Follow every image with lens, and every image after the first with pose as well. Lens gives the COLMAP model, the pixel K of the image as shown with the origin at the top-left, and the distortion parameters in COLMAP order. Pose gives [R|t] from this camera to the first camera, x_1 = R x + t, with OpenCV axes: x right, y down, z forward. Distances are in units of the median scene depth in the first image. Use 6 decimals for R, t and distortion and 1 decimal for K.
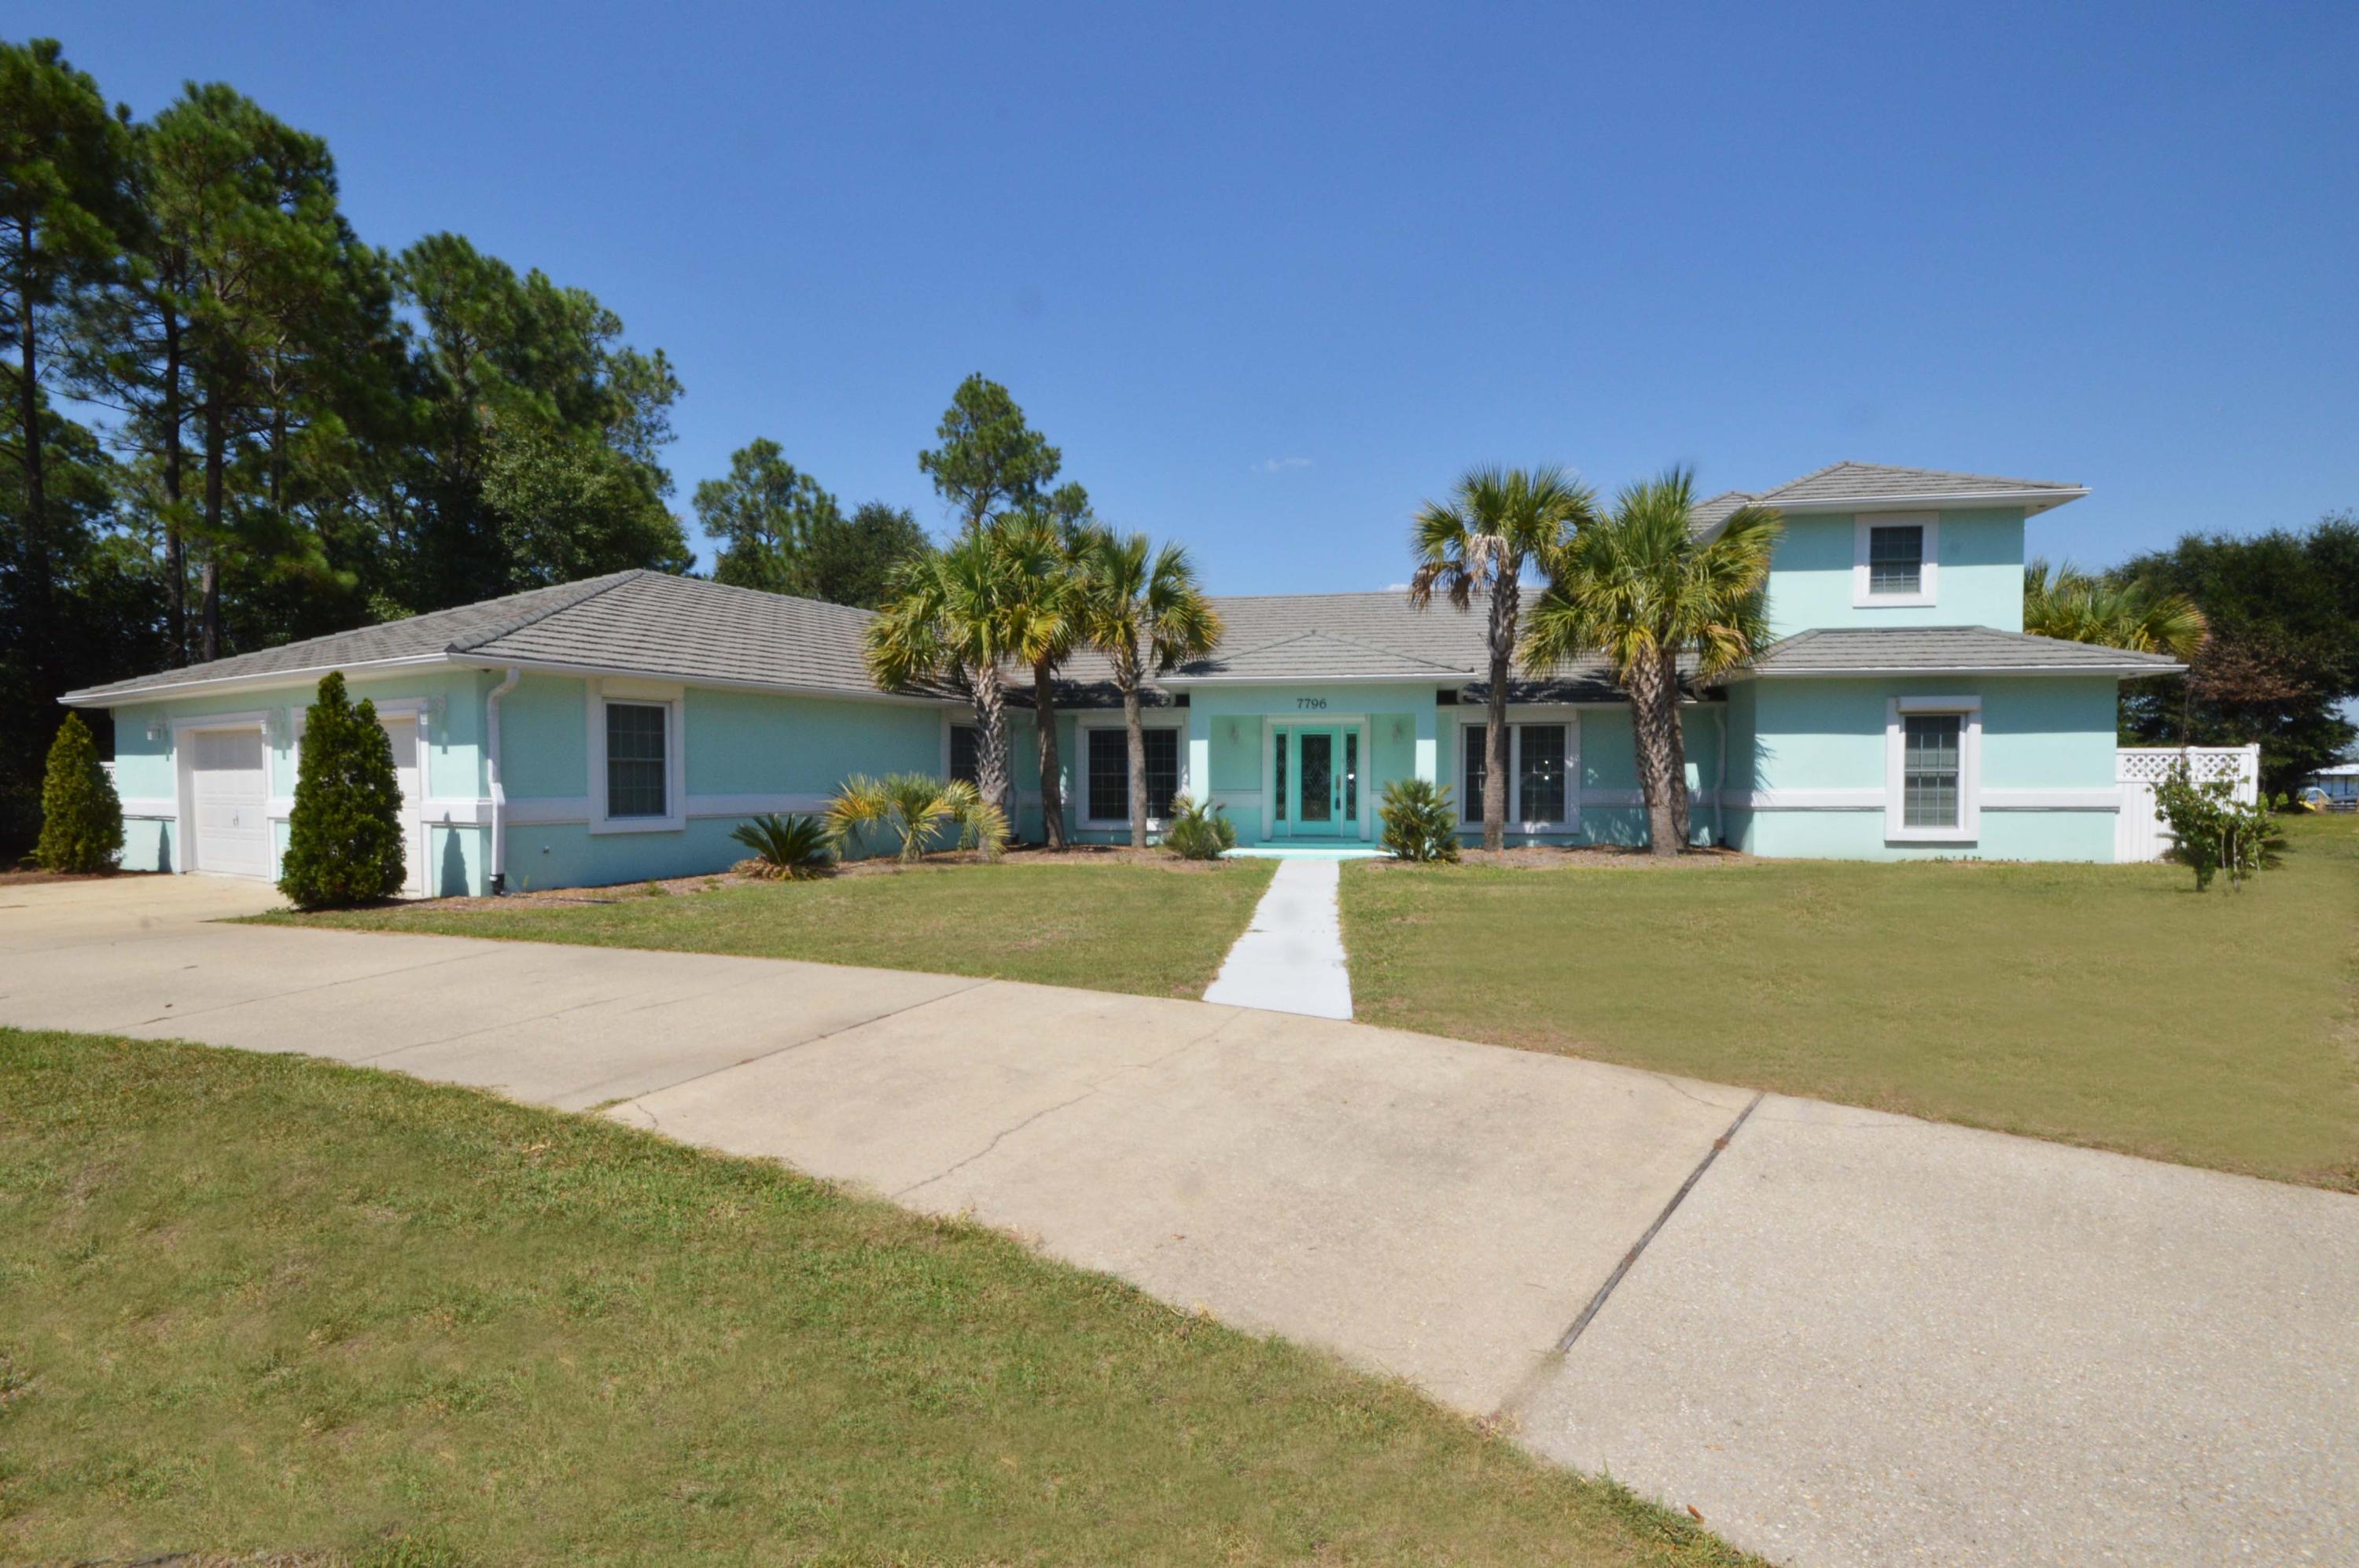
lens RADIAL K [[1049.3, 0, 1183.2], [0, 1049.3, 786.8], [0, 0, 1]] dist [-0.000406, 0.000001]
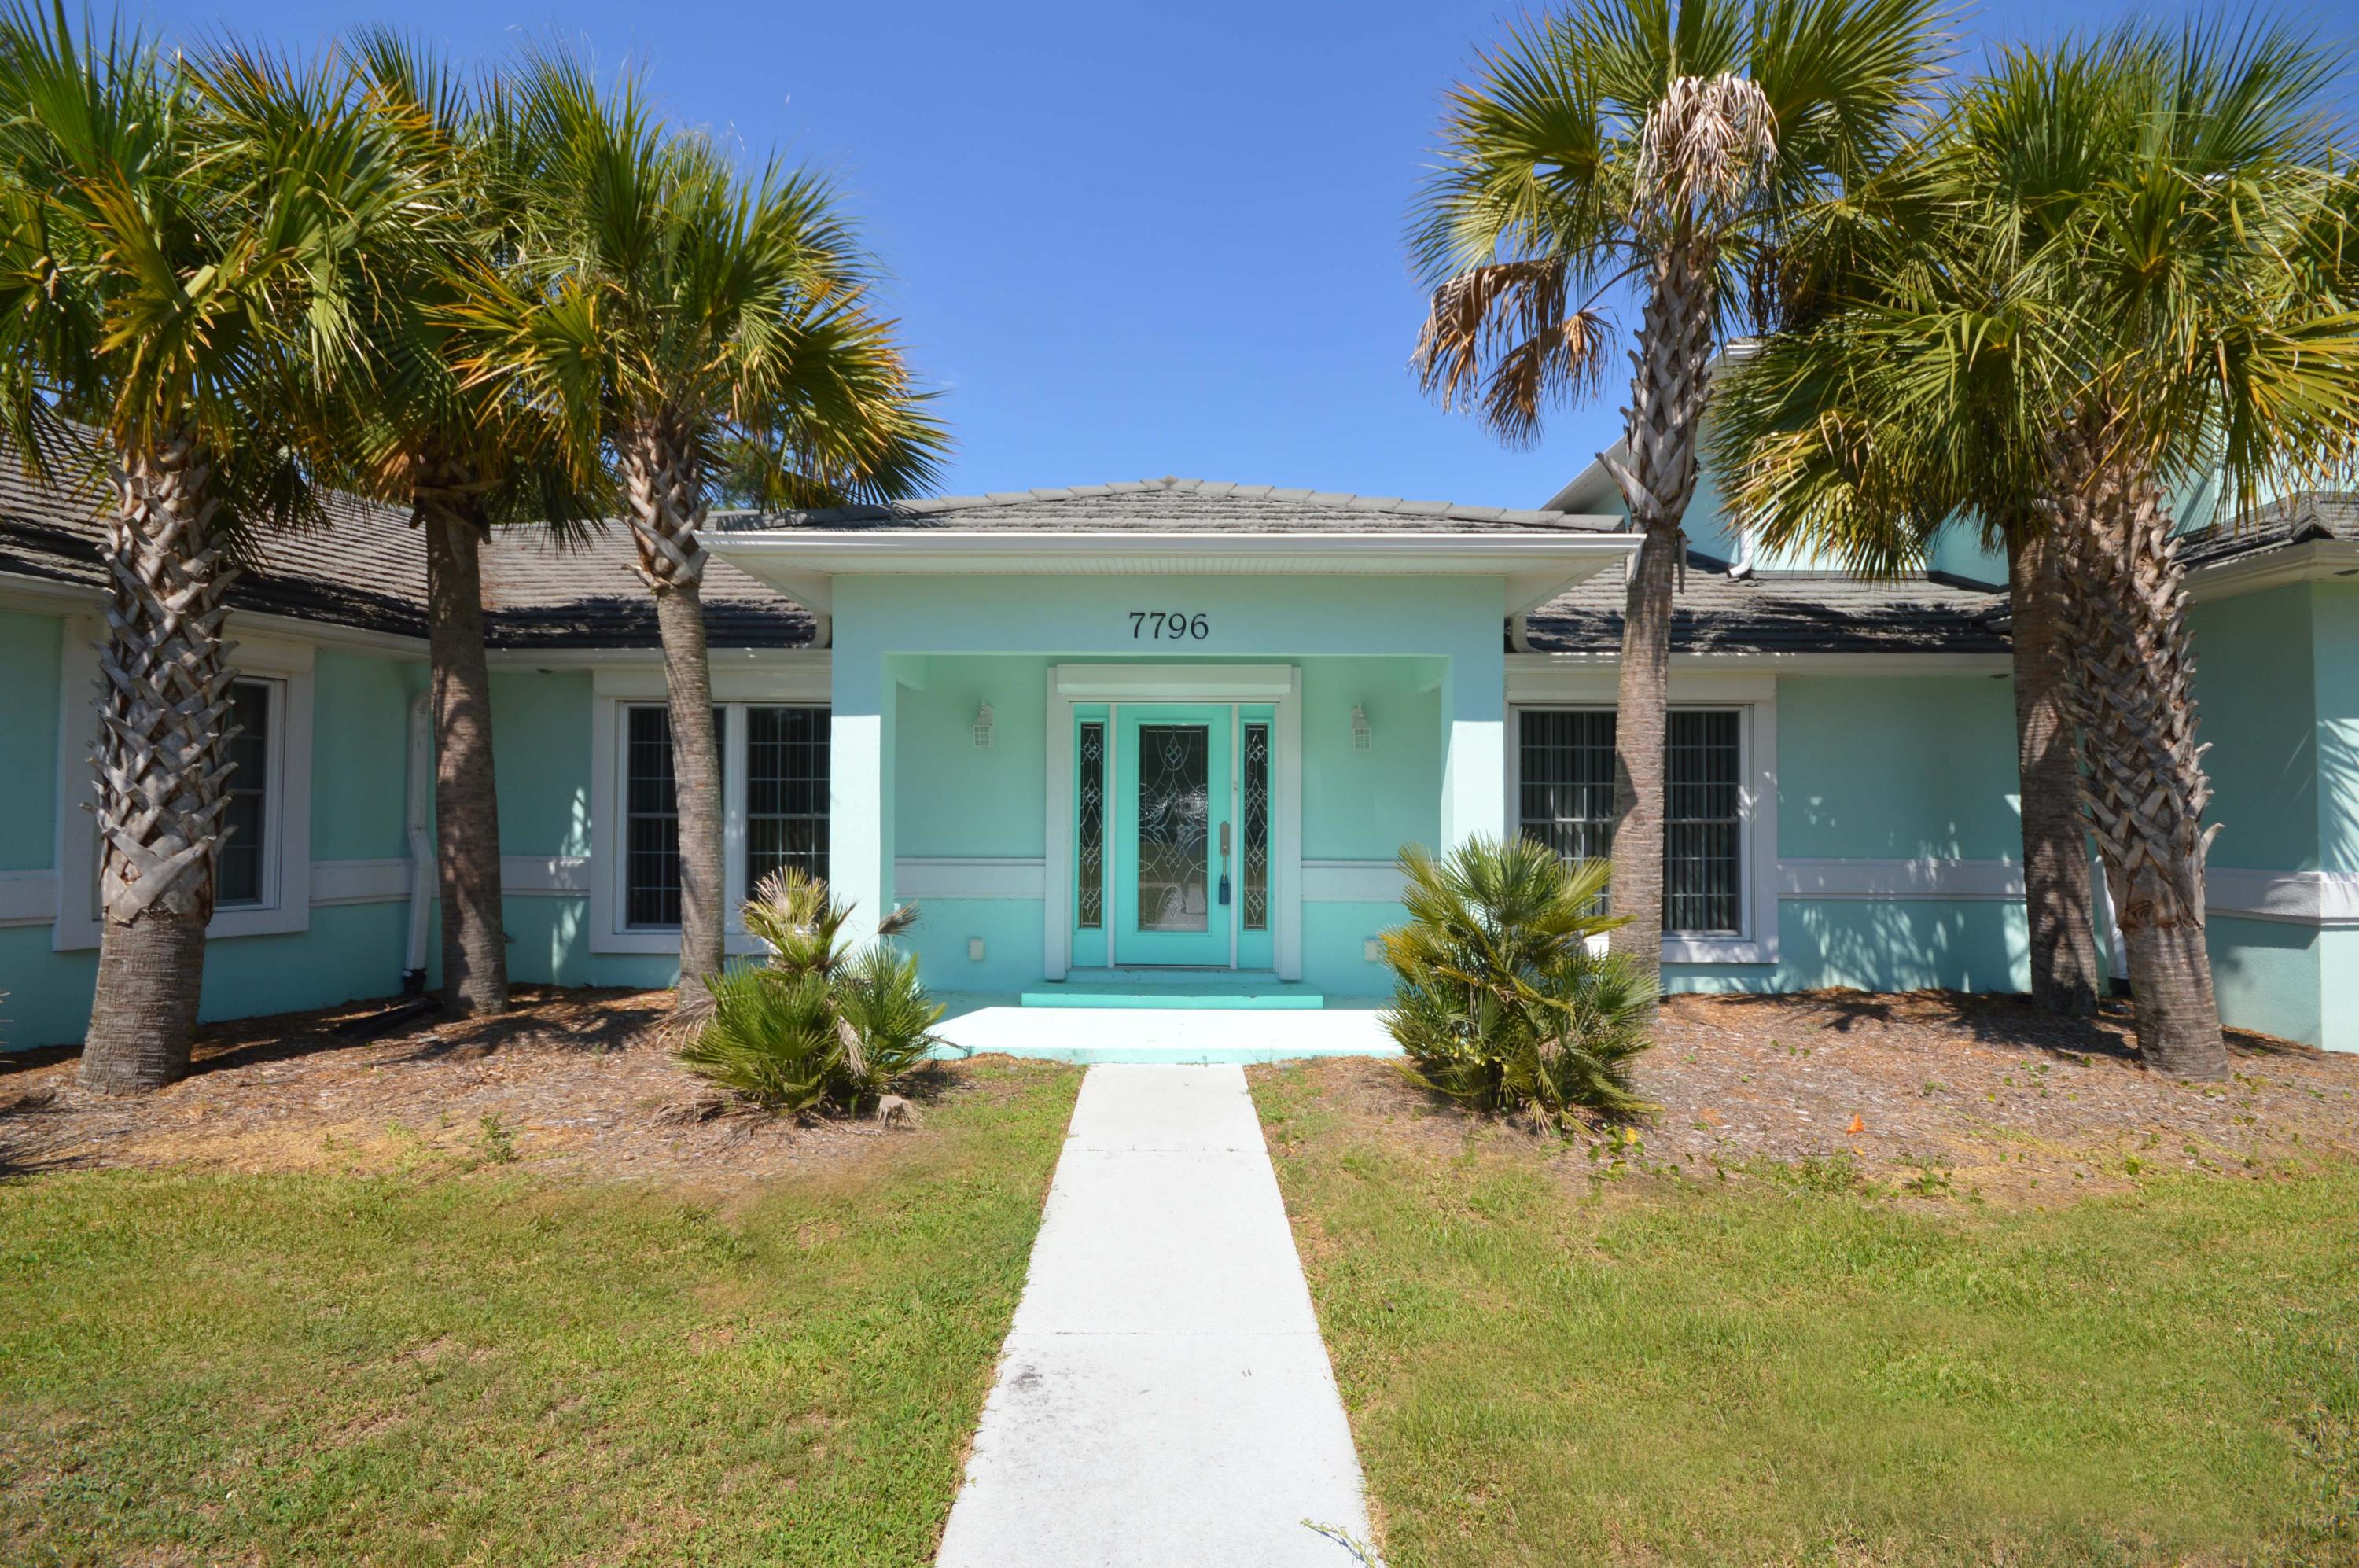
lens RADIAL K [[1049.3, 0, 1174.3], [0, 1049.3, 769.1], [0, 0, 1]] dist [-0.000406, 0.000001]
pose [[0.989477, 0.005019, 0.144601, 0.065697], [-0.005073, 0.999987, 0.000002, -0.031927], [-0.144599, -0.000735, 0.989490, 0.583154]]
